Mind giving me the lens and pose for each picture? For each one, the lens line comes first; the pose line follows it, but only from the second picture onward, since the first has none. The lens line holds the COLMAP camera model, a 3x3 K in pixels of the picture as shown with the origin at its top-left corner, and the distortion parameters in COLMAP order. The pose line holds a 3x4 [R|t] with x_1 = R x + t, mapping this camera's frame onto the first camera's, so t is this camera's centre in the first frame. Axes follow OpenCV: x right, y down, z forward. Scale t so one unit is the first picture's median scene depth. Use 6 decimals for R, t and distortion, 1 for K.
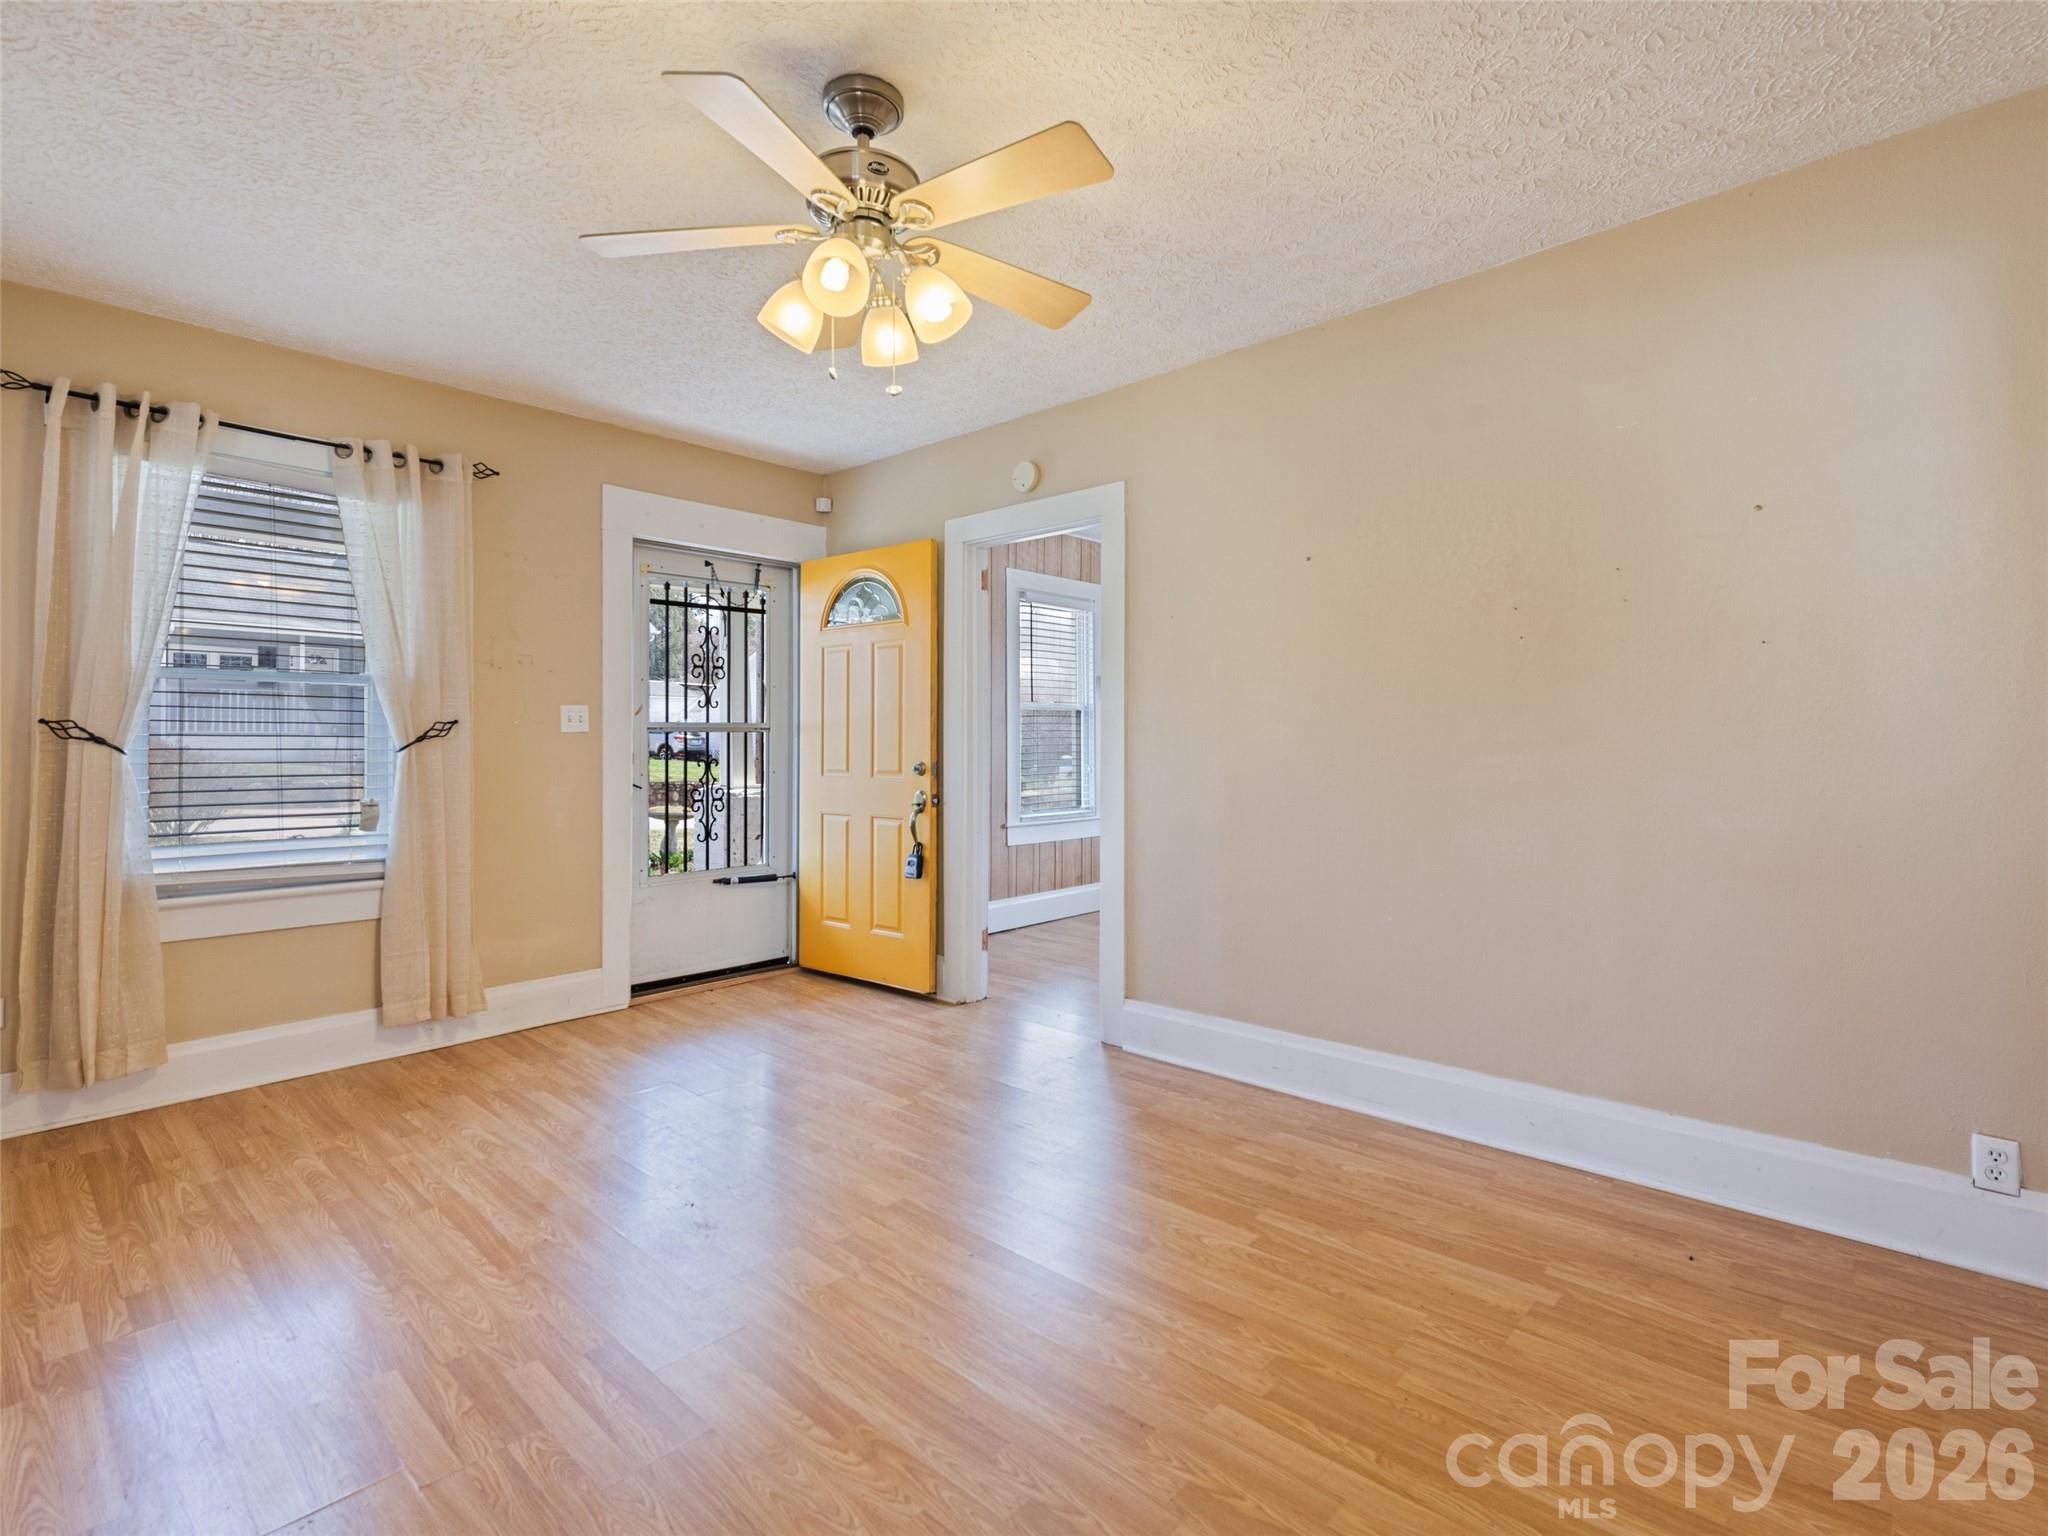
lens RADIAL K [[984.7, 0, 993.9], [0, 984.7, 734.2], [0, 0, 1]] dist [0.009978, -0.002728]
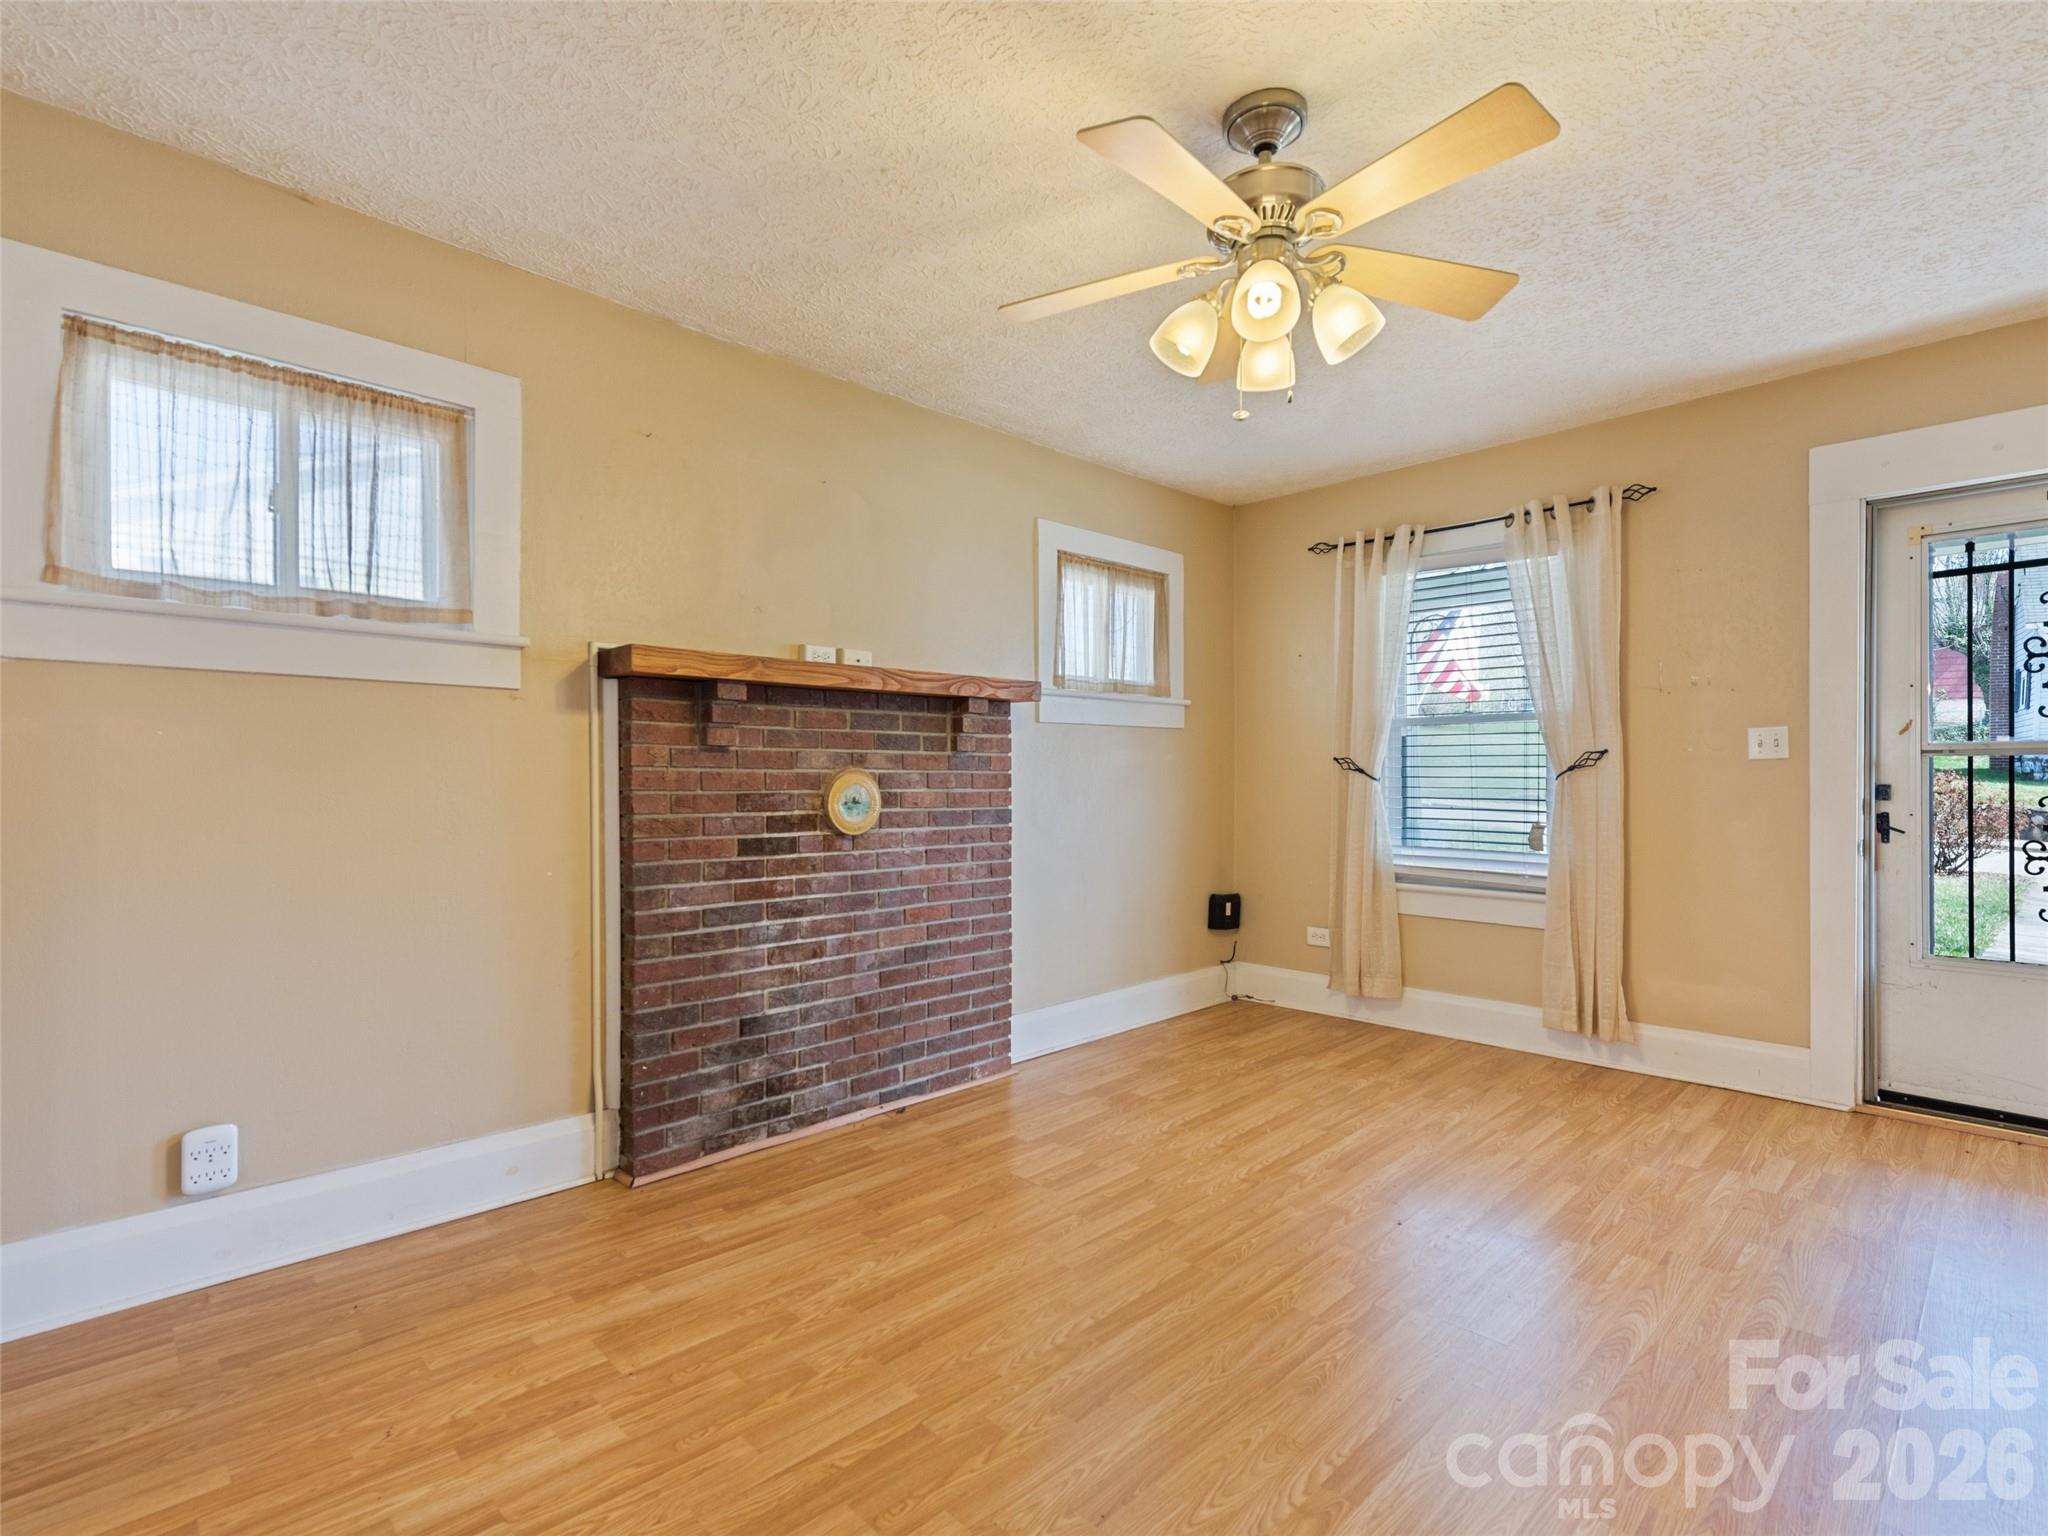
lens RADIAL K [[984.7, 0, 1041.7], [0, 984.7, 788.1], [0, 0, 1]] dist [0.009978, -0.002728]
pose [[-0.032093, 0.017680, -0.999328, 0.492686], [0.012554, 0.999772, 0.017284, 0.000444], [0.999406, -0.011991, -0.032308, 0.453289]]
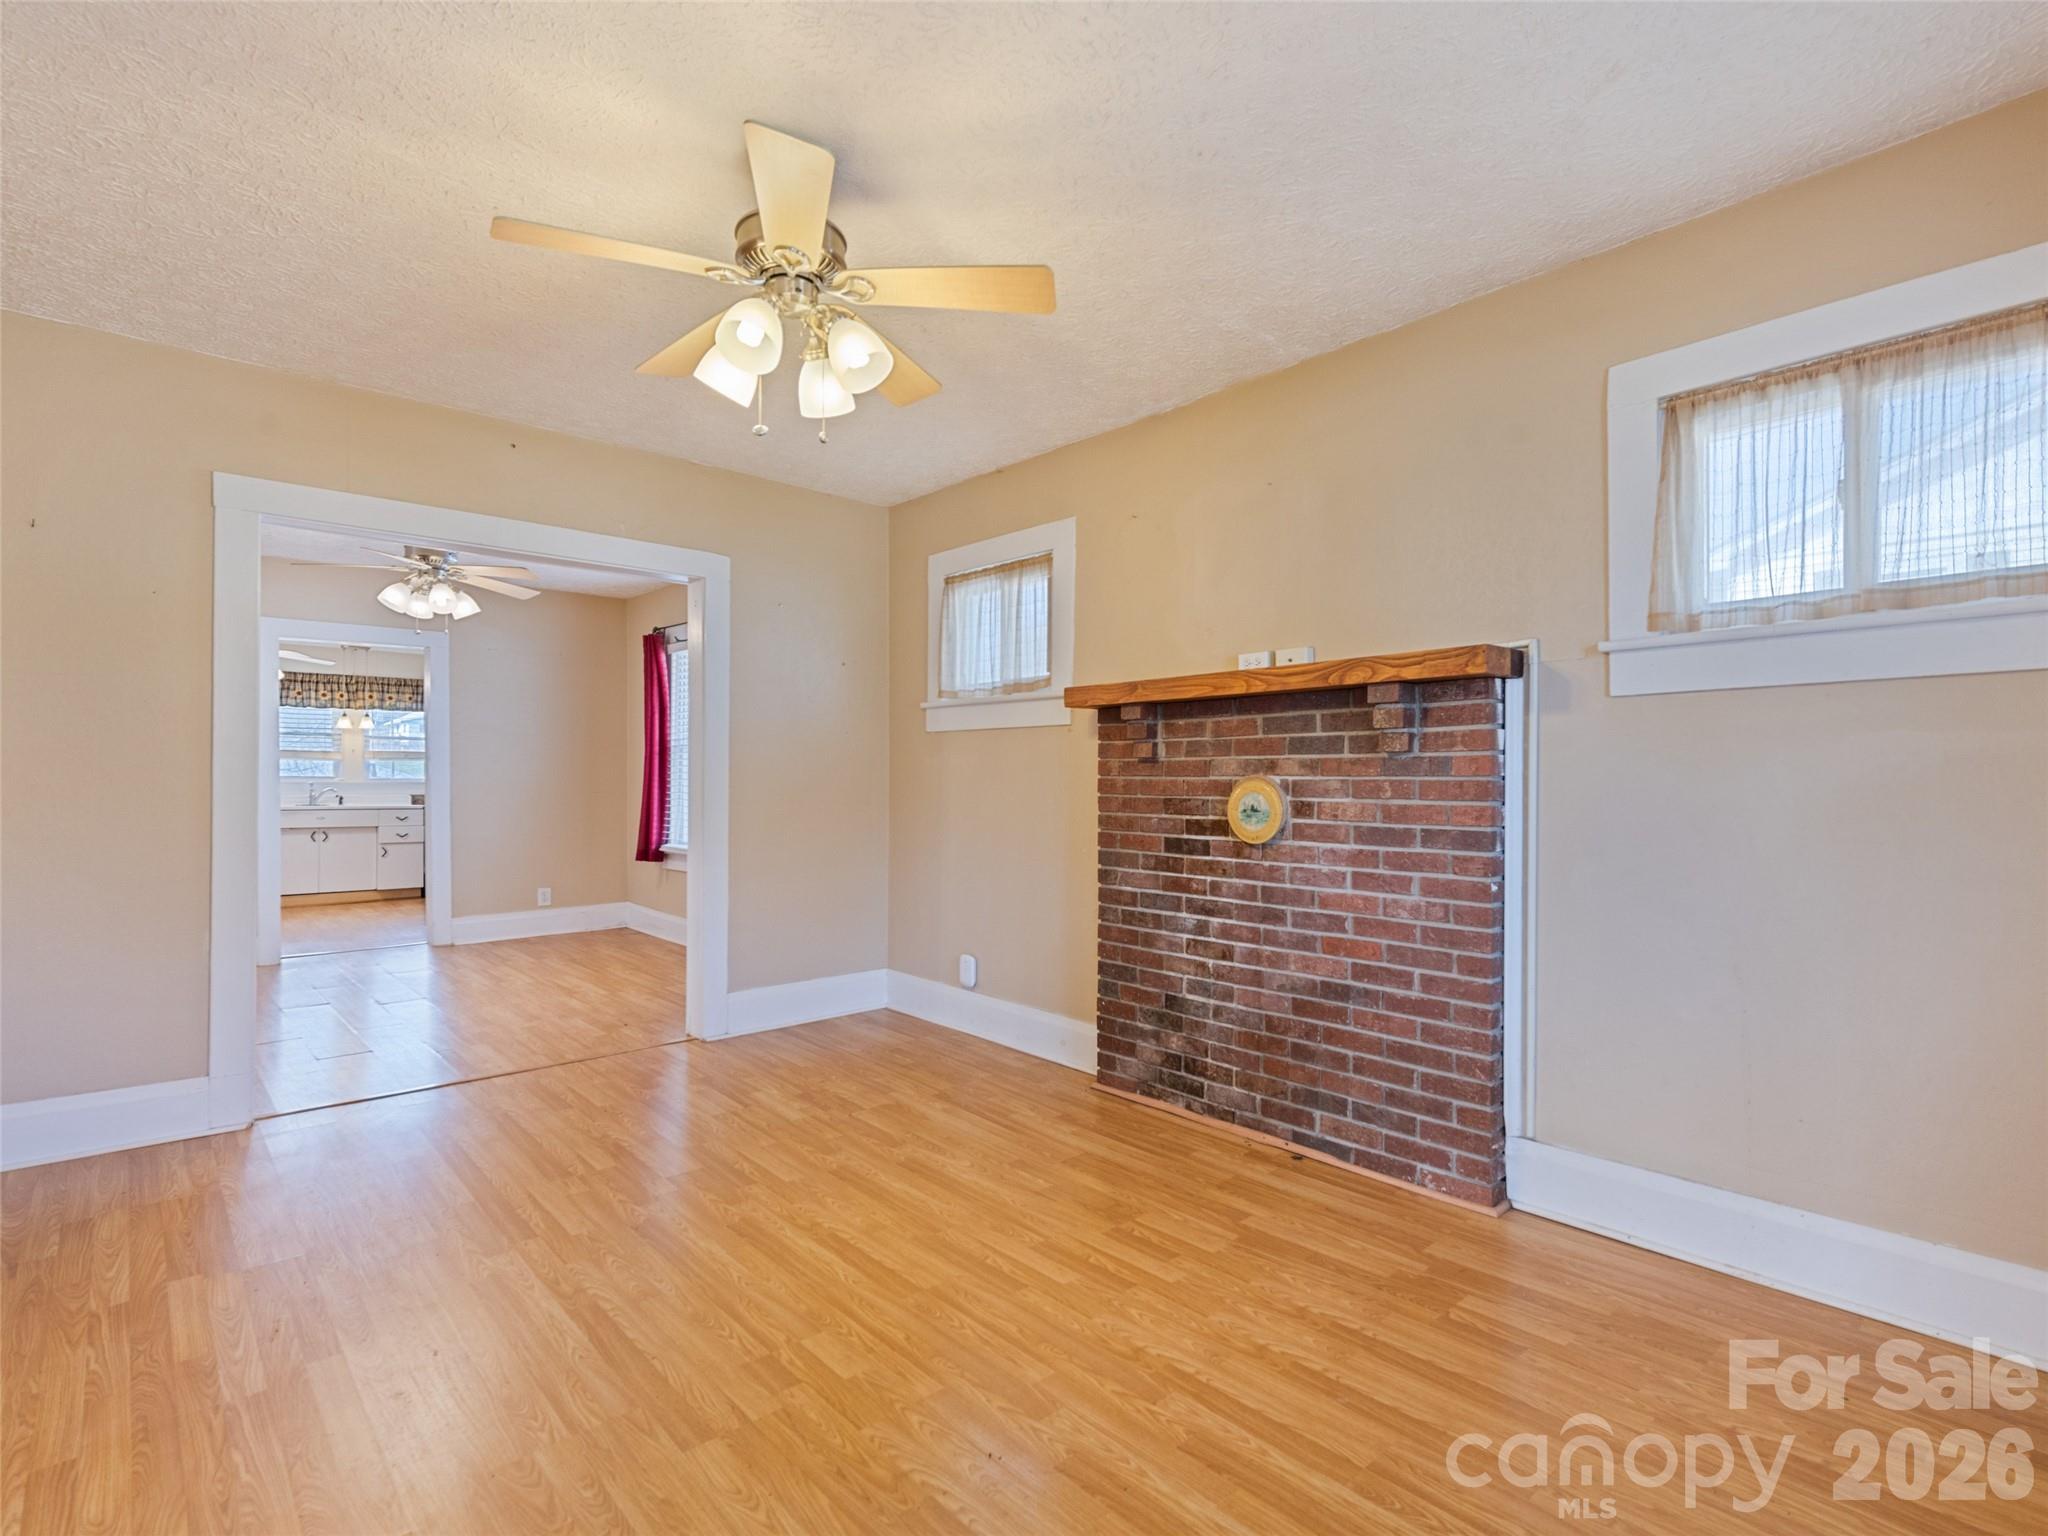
lens RADIAL K [[984.7, 0, 1000.8], [0, 984.7, 796.3], [0, 0, 1]] dist [0.009978, -0.002728]
pose [[-0.995361, -0.000270, 0.096212, -0.257473], [-0.000206, 1.000000, 0.000667, 0.013750], [-0.096212, 0.000644, -0.995361, 1.140088]]
